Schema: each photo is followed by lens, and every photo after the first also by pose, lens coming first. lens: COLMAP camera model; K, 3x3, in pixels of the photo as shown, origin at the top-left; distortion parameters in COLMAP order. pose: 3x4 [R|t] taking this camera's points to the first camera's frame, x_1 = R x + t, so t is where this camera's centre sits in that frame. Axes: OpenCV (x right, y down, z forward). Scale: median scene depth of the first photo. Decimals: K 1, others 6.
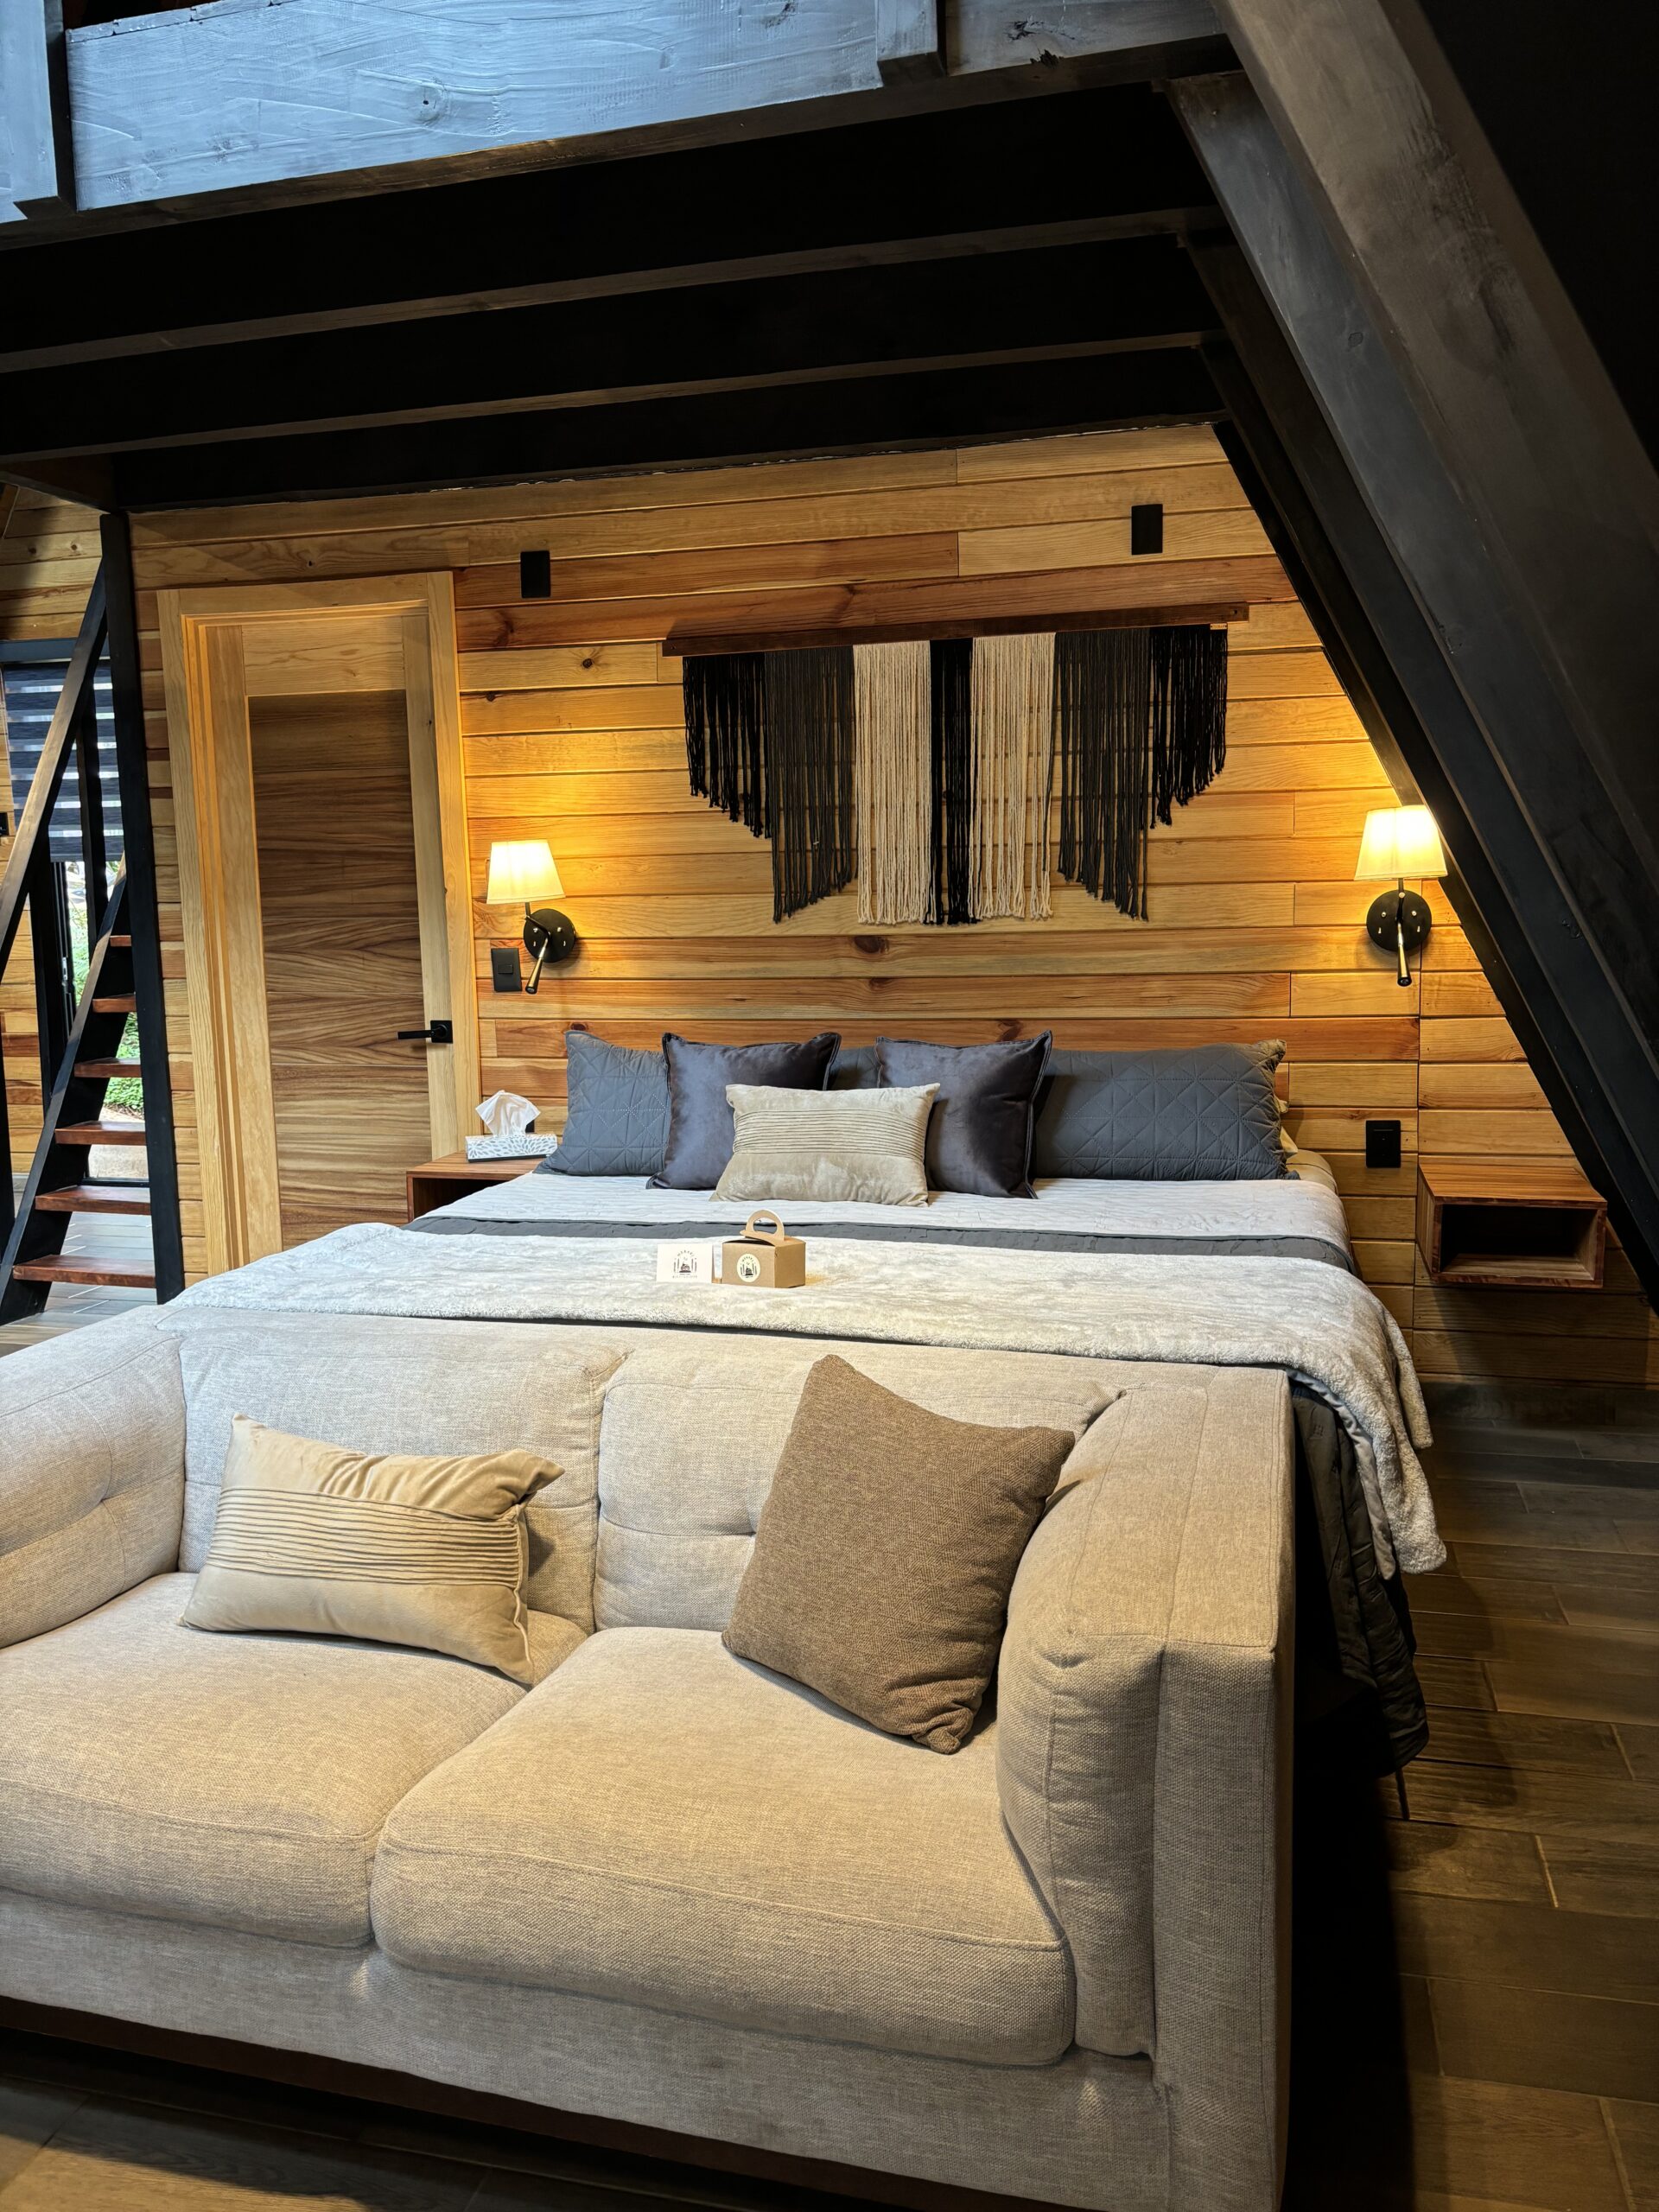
lens RADIAL K [[1645.3, 0, 824.0], [0, 1645.3, 1106.3], [0, 0, 1]] dist [0.013114, -0.018086]
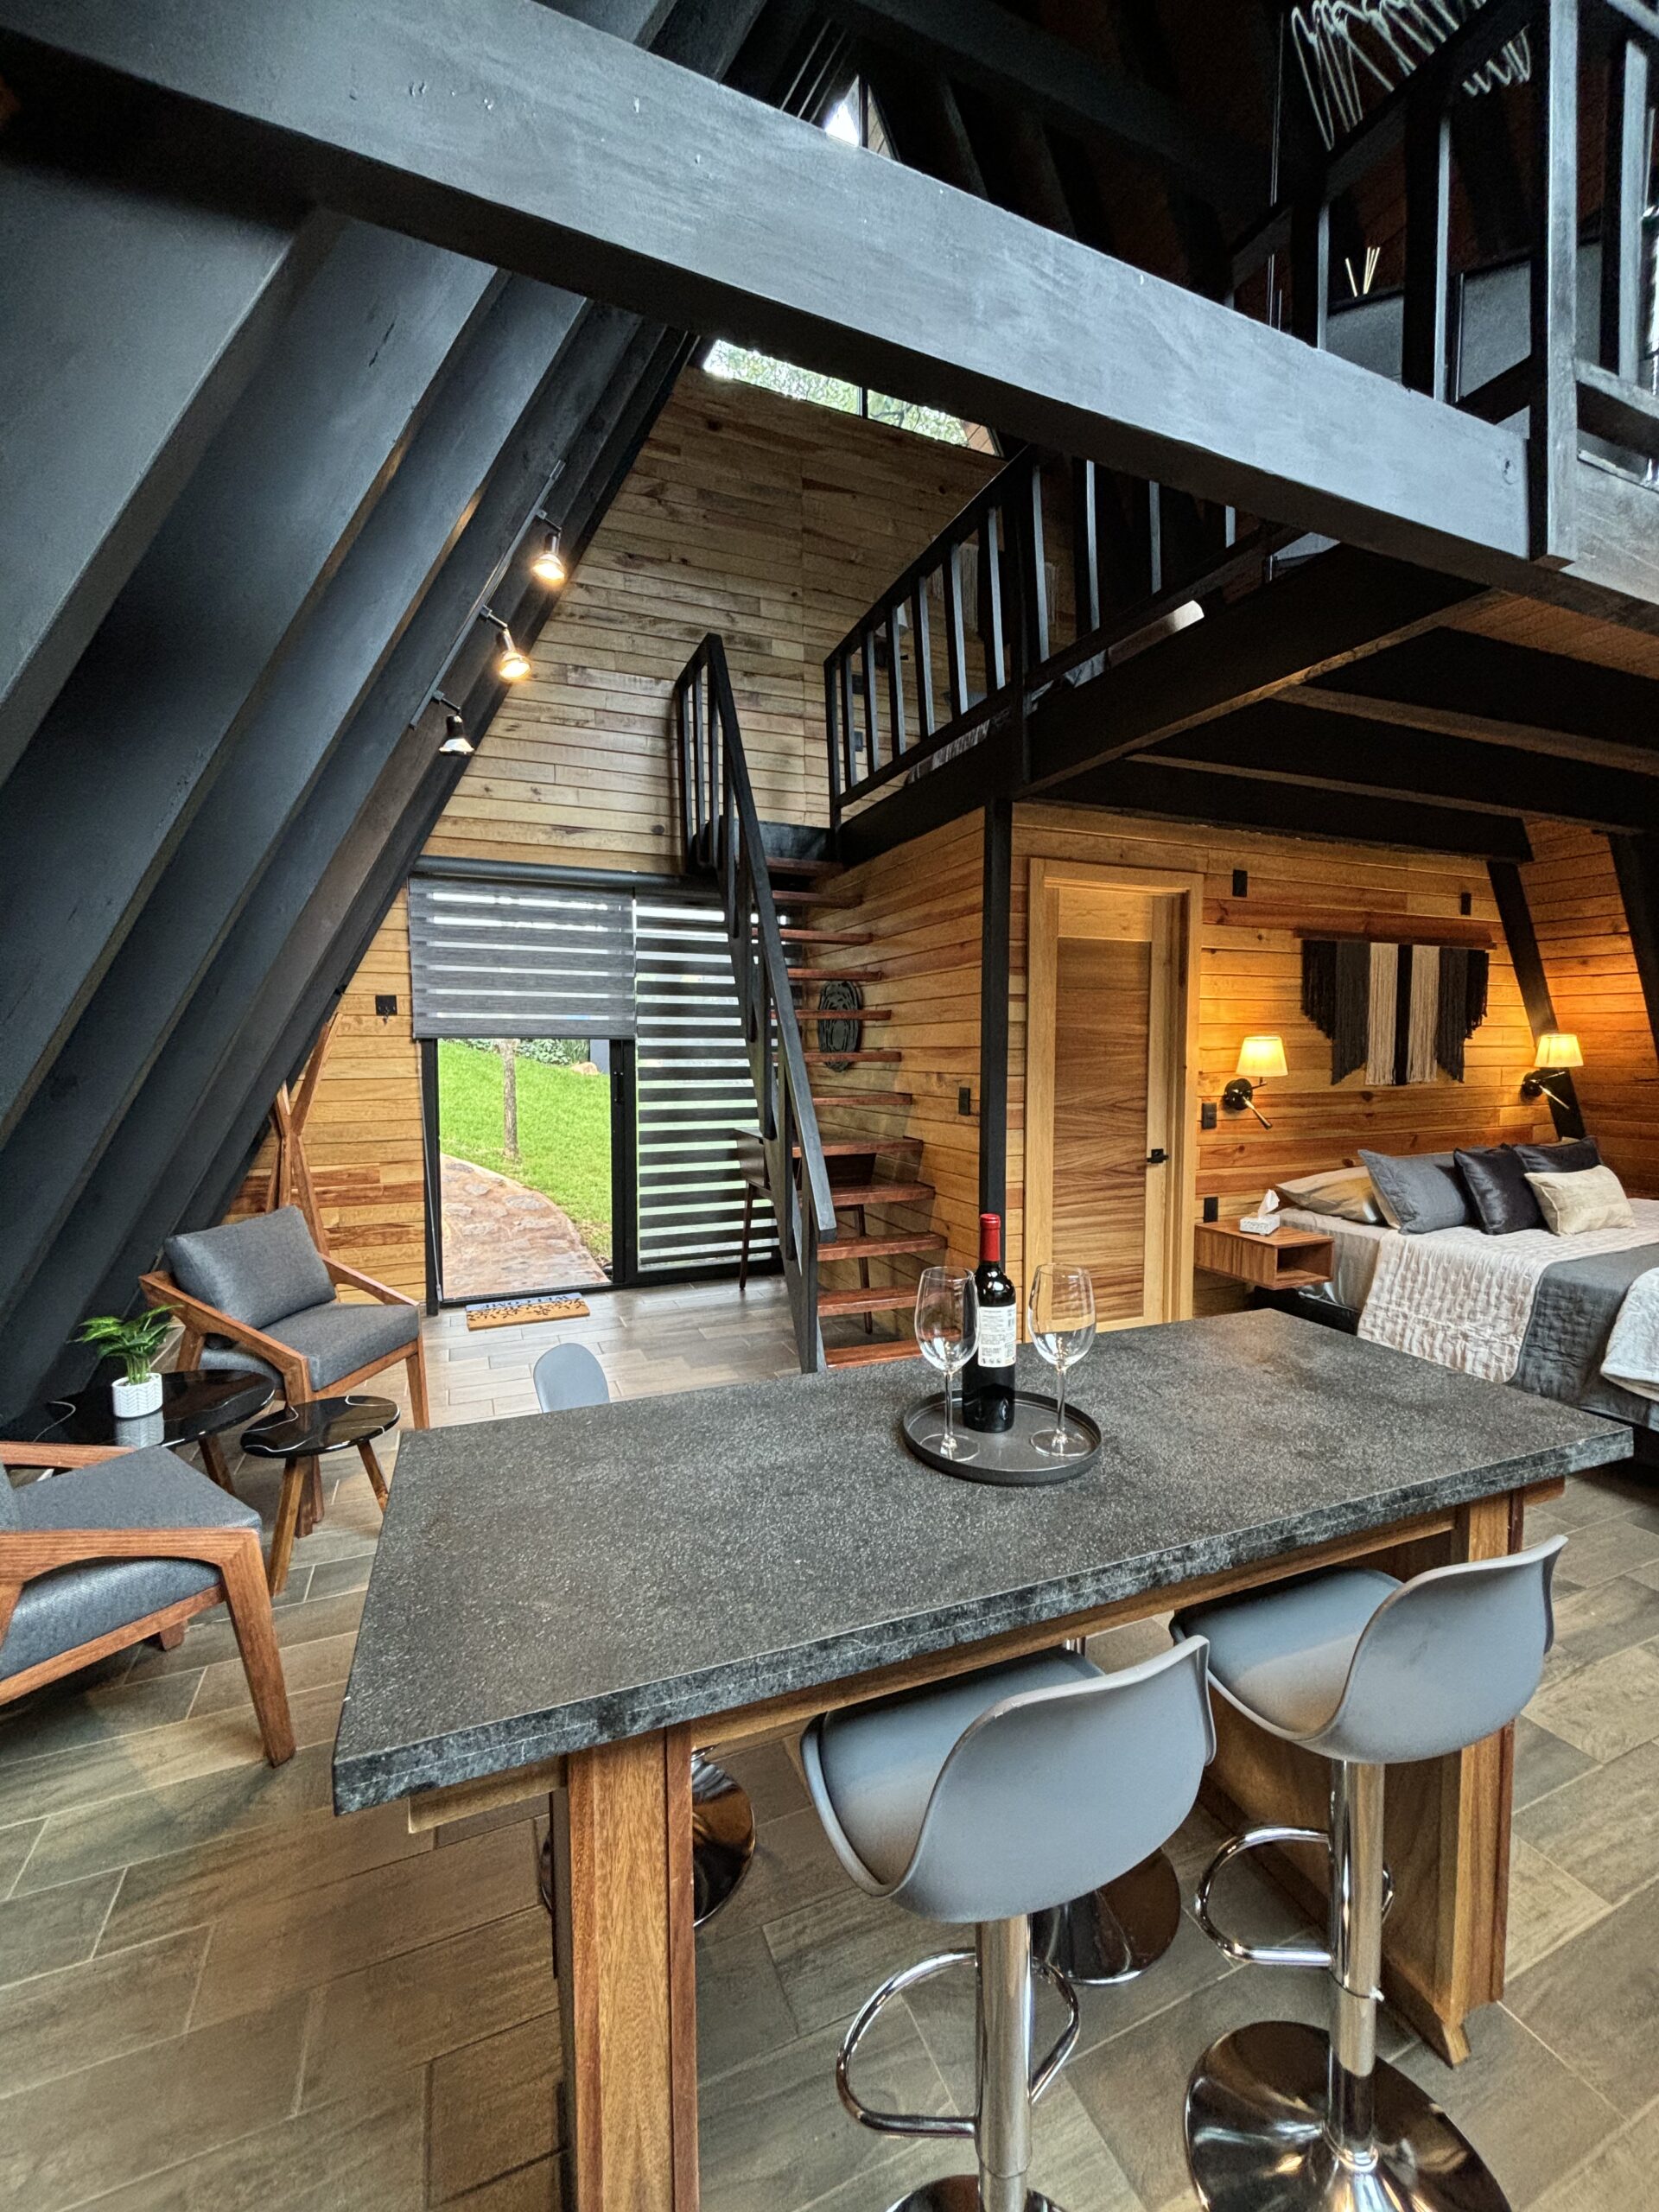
lens RADIAL K [[881.3, 0, 830.4], [0, 881.3, 1104.7], [0, 0, 1]] dist [-0.004012, 0.002565]
pose [[0.797770, -0.024050, 0.602481, -1.078647], [0.072505, 0.995780, -0.056257, -0.075558], [-0.598586, 0.088563, 0.796148, 0.555610]]
